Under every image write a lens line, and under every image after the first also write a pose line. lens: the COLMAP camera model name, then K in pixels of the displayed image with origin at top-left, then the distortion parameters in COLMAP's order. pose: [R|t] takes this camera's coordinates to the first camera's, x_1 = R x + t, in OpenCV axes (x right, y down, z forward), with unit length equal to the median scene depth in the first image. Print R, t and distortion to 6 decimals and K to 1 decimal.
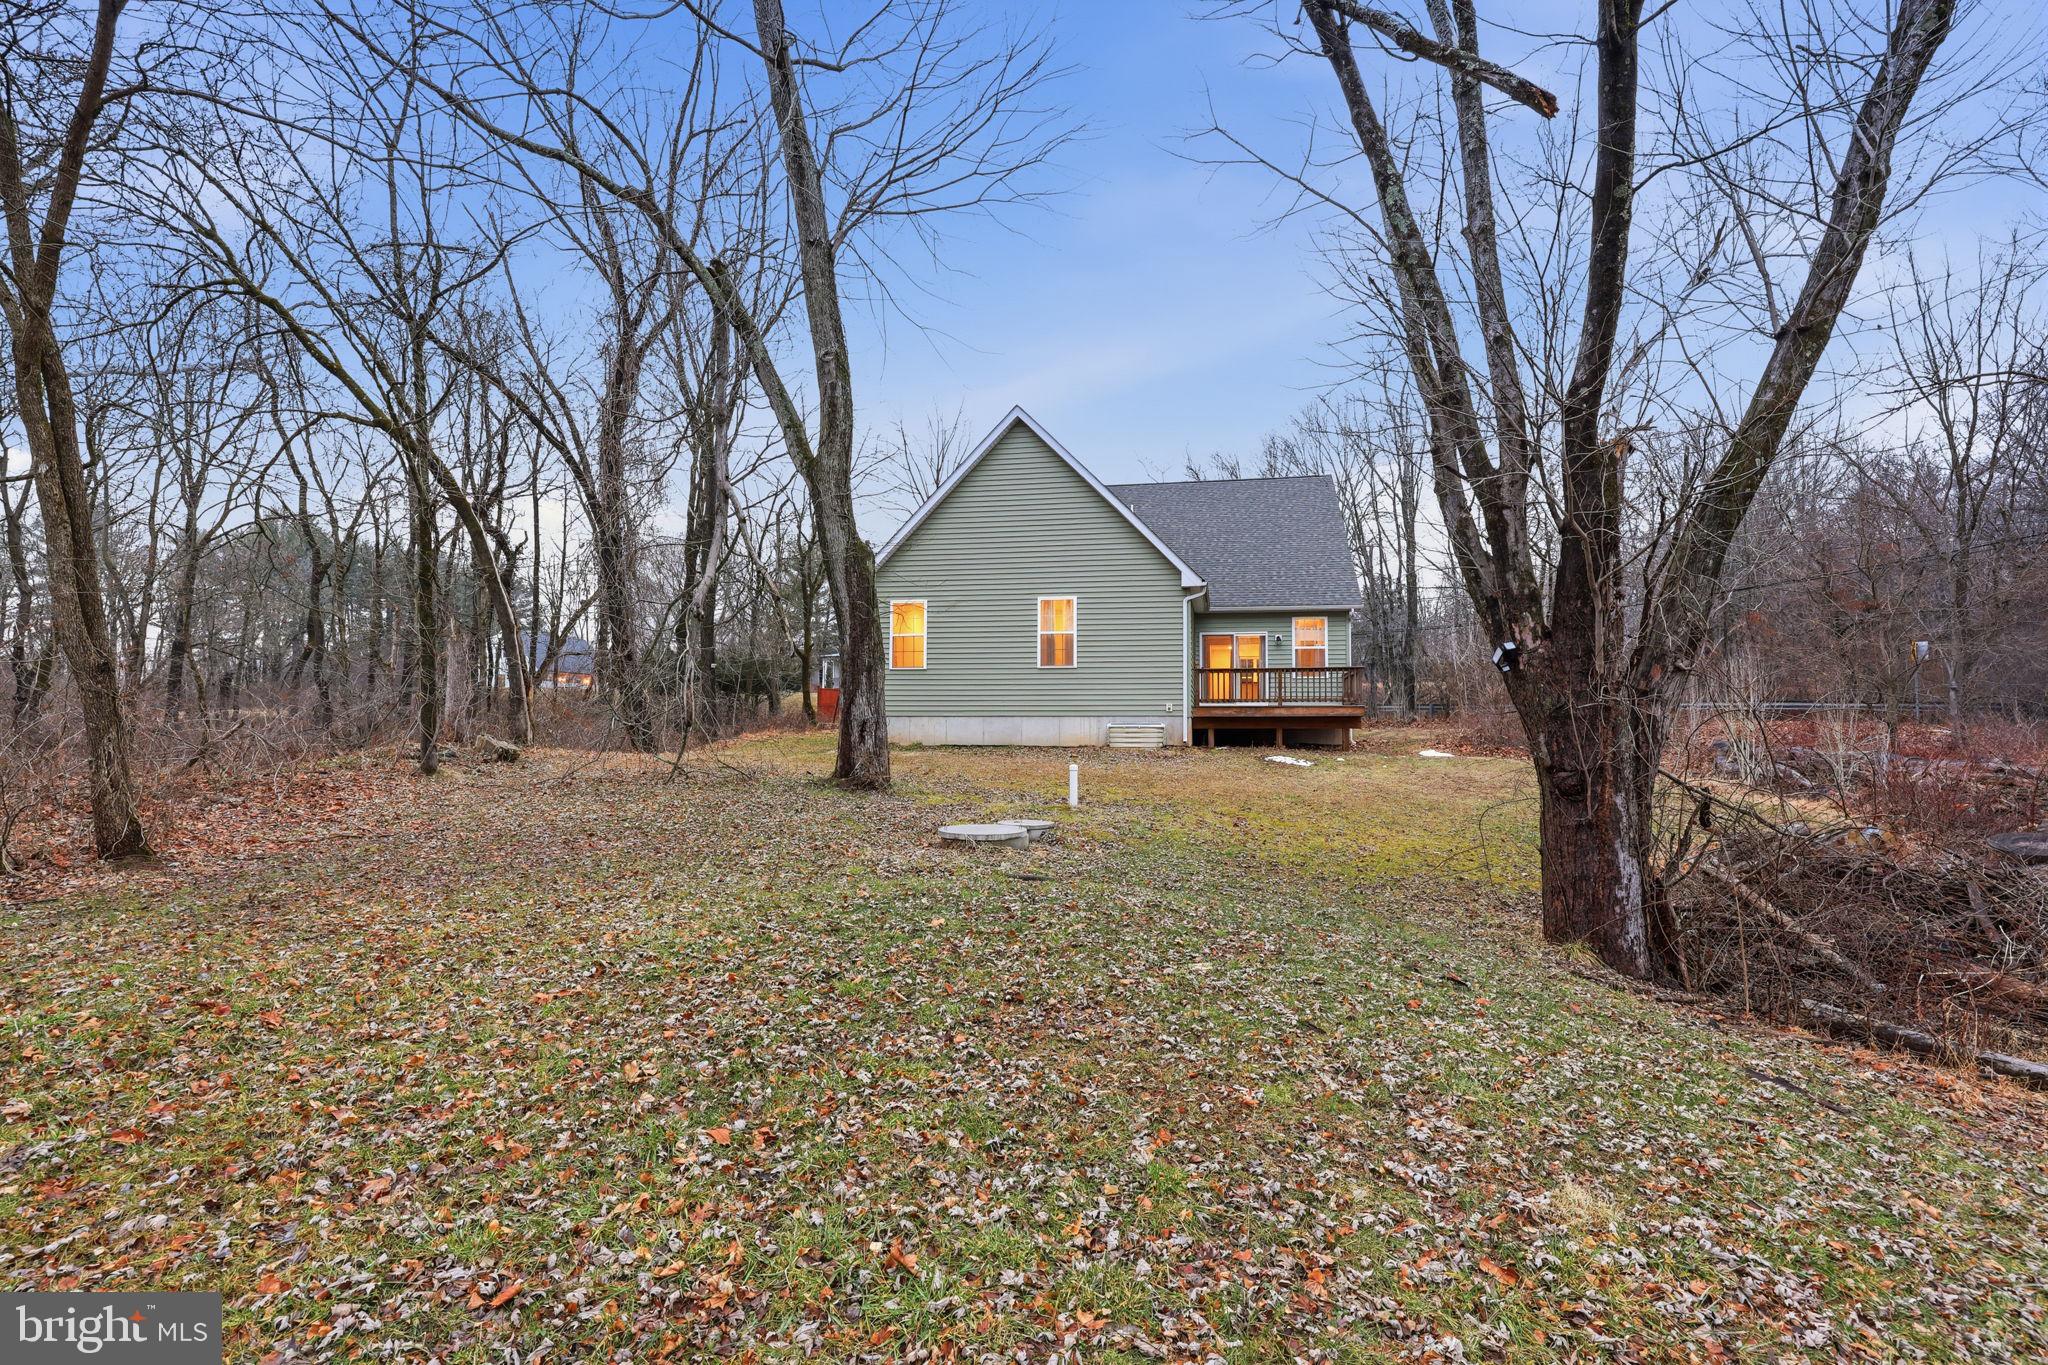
lens RADIAL K [[950.4, 0, 1024.0], [0, 950.4, 682.5], [0, 0, 1]] dist [0.002392, 0.000316]
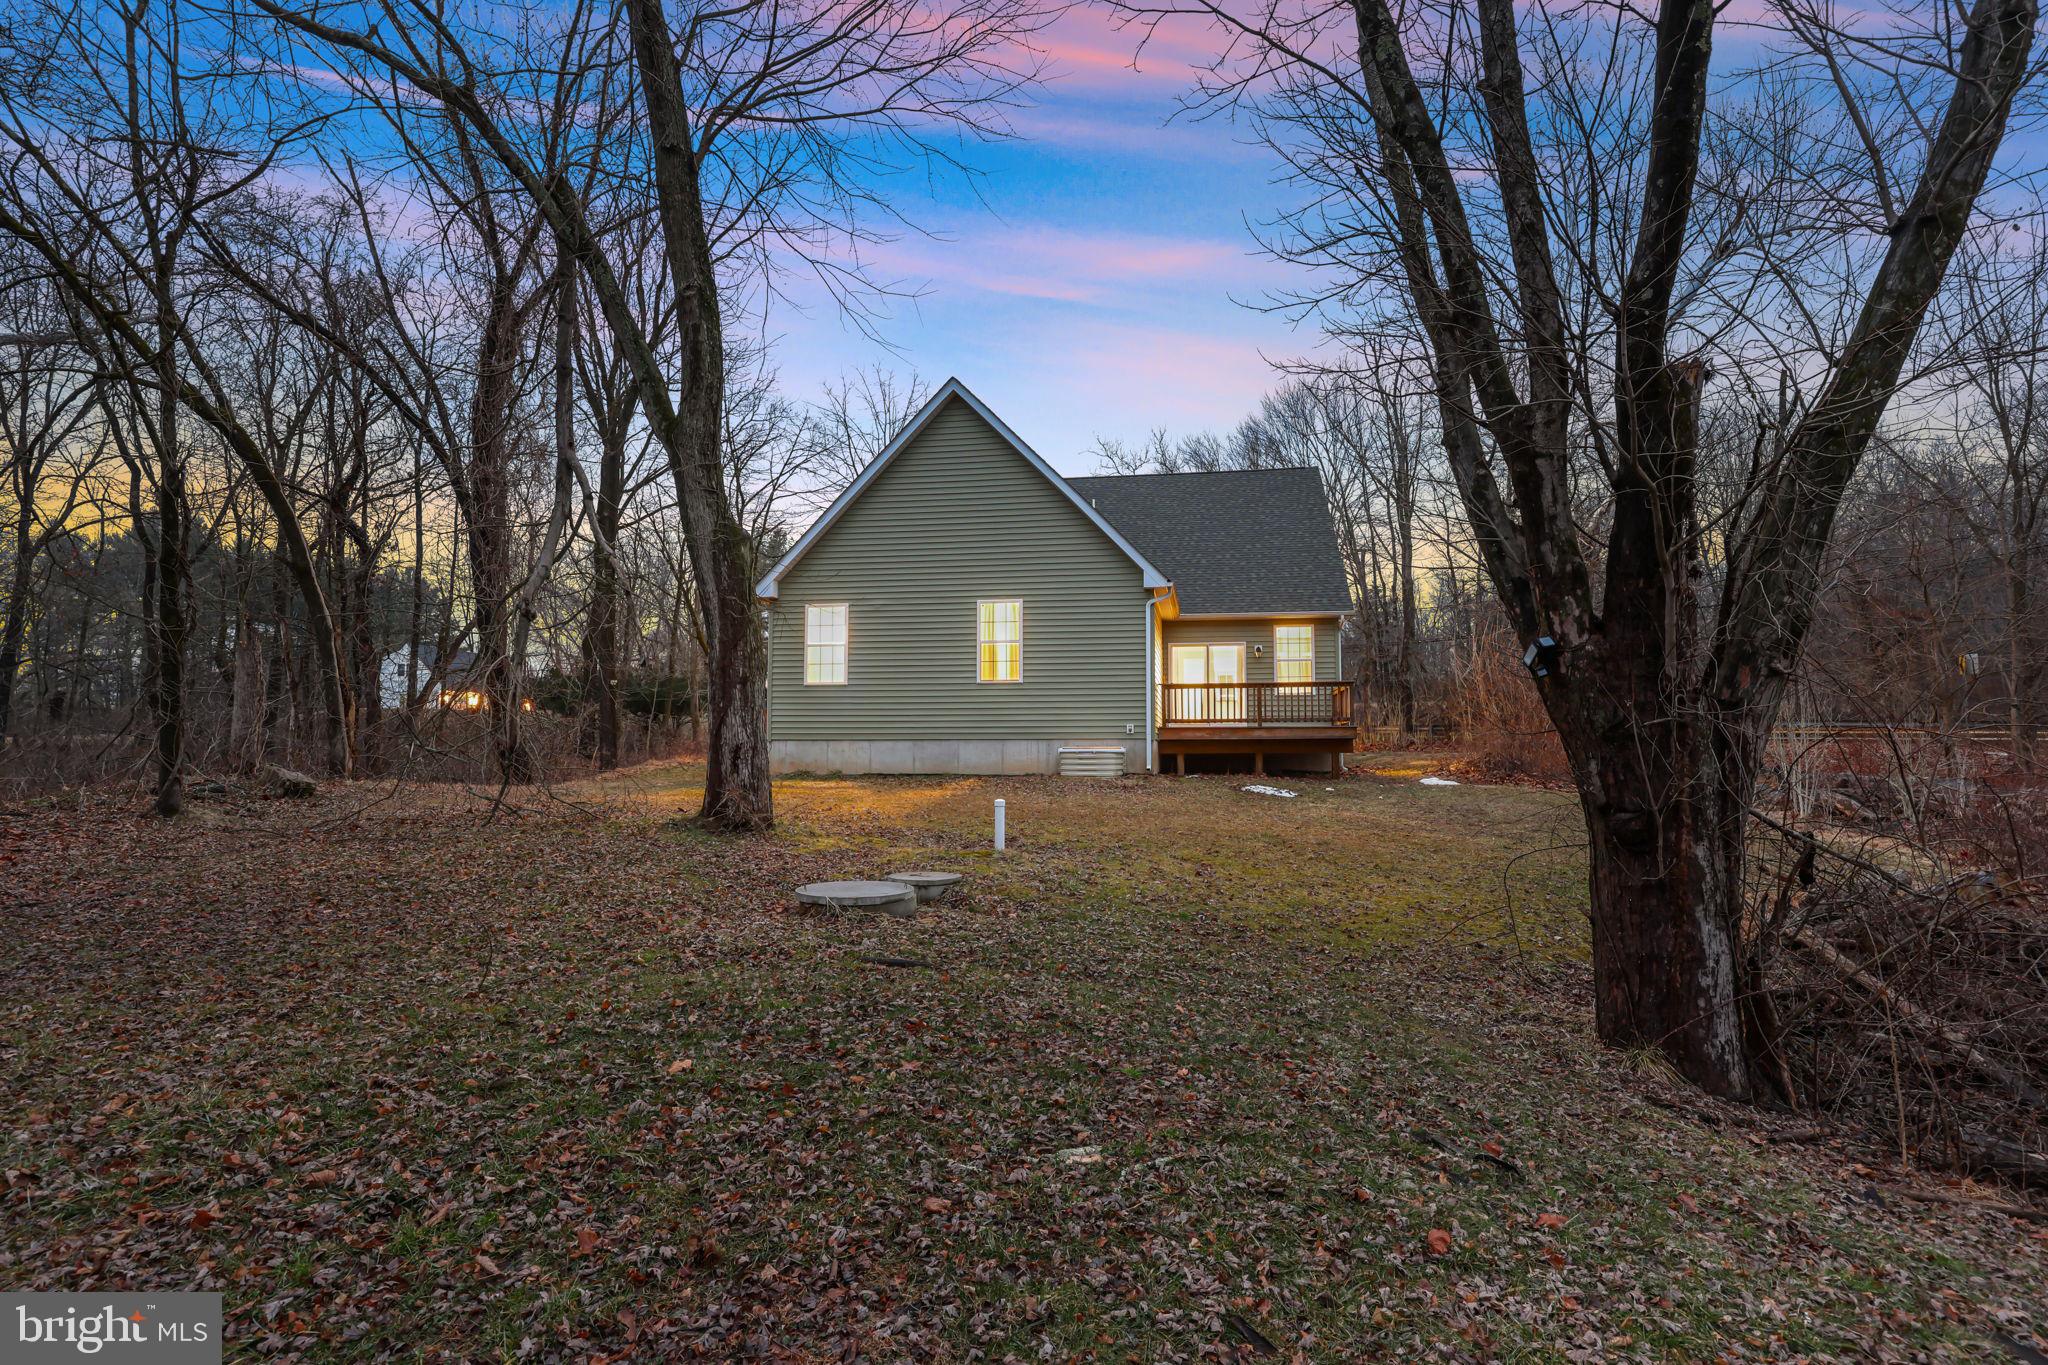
lens RADIAL K [[1017.5, 0, 1024.0], [0, 1017.5, 682.5], [0, 0, 1]] dist [0.003304, 0.001349]
pose [[0.999643, -0.001263, 0.026678, 0.052961], [0.001826, 0.999776, -0.021099, 0.005981], [-0.026646, 0.021140, 0.999421, 0.140694]]
